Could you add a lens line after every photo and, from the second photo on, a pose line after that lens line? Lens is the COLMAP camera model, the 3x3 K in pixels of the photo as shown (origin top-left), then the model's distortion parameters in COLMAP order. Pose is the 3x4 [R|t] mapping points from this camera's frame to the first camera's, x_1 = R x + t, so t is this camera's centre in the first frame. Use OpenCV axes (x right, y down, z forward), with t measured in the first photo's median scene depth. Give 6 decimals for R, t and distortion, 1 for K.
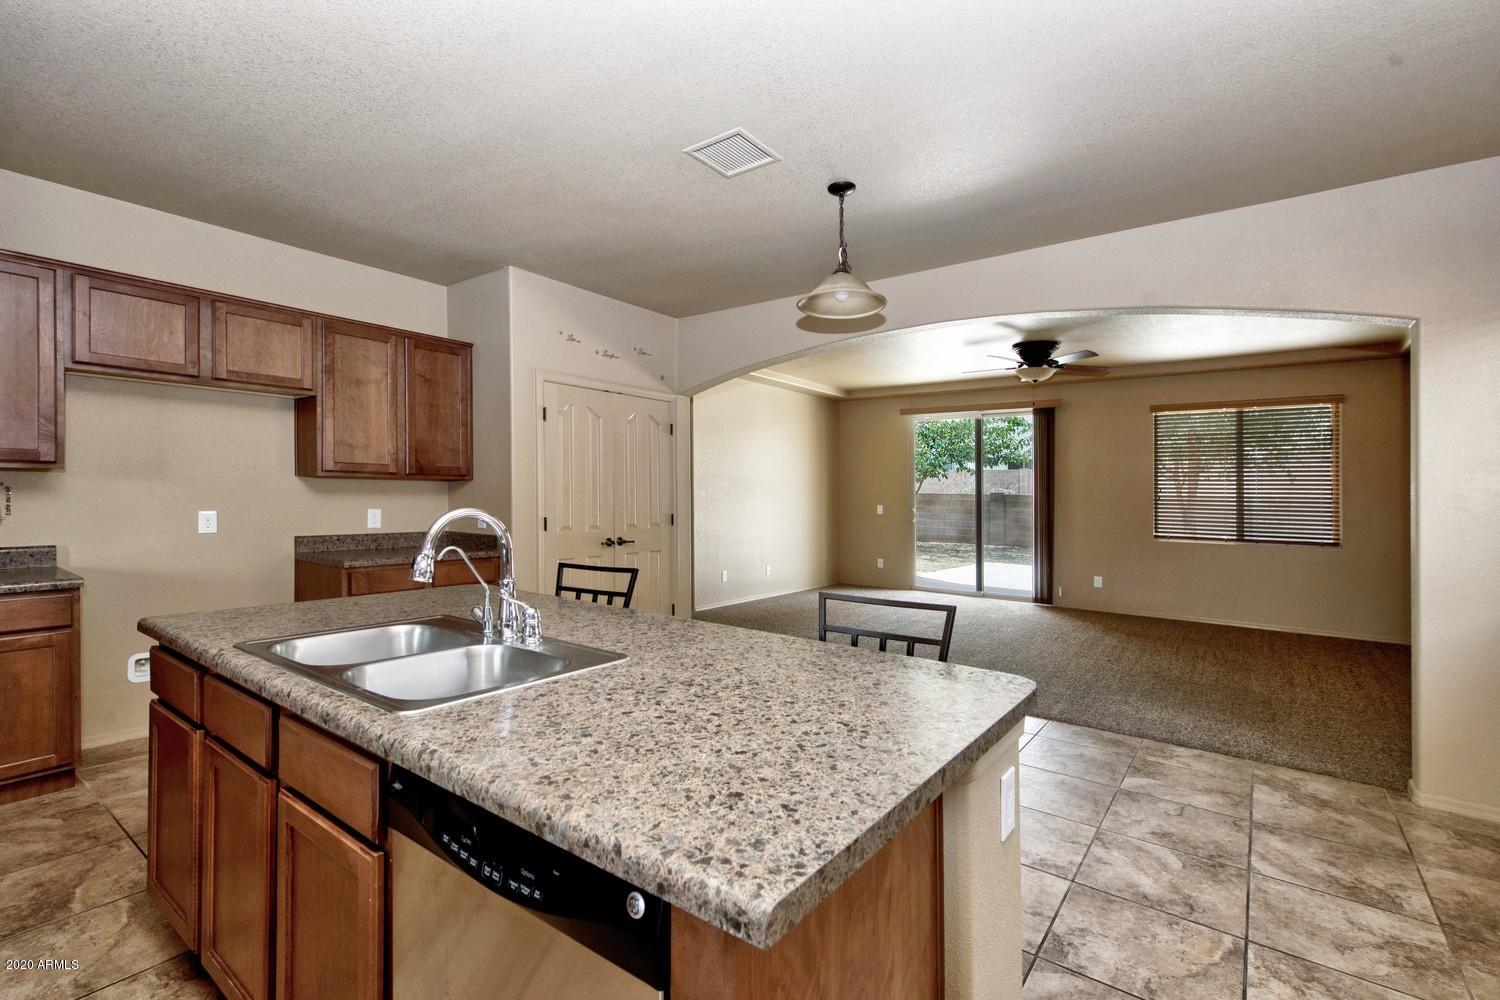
lens RADIAL K [[690.2, 0, 748.1], [0, 690.2, 494.1], [0, 0, 1]] dist [-0.005119, -0.000579]
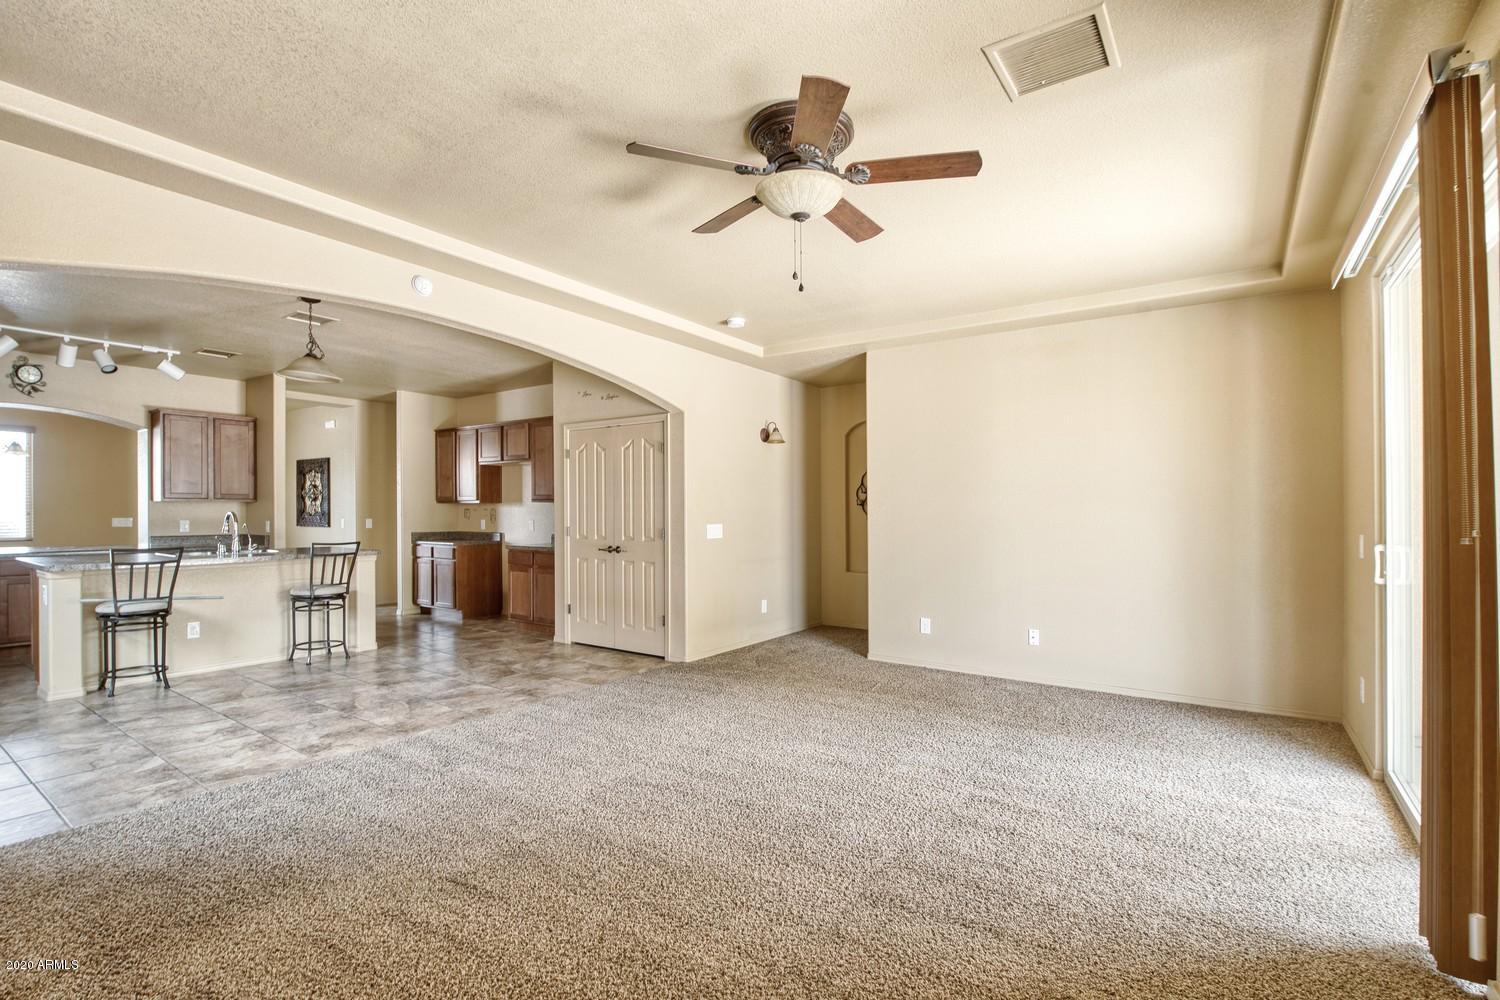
lens RADIAL K [[690.2, 0, 746.6], [0, 690.2, 507.9], [0, 0, 1]] dist [-0.005119, -0.000579]
pose [[0.015133, -0.015913, -0.999759, 0.981769], [-0.001963, 0.999871, -0.015944, 0.010804], [0.999884, 0.002204, 0.015099, 1.123628]]
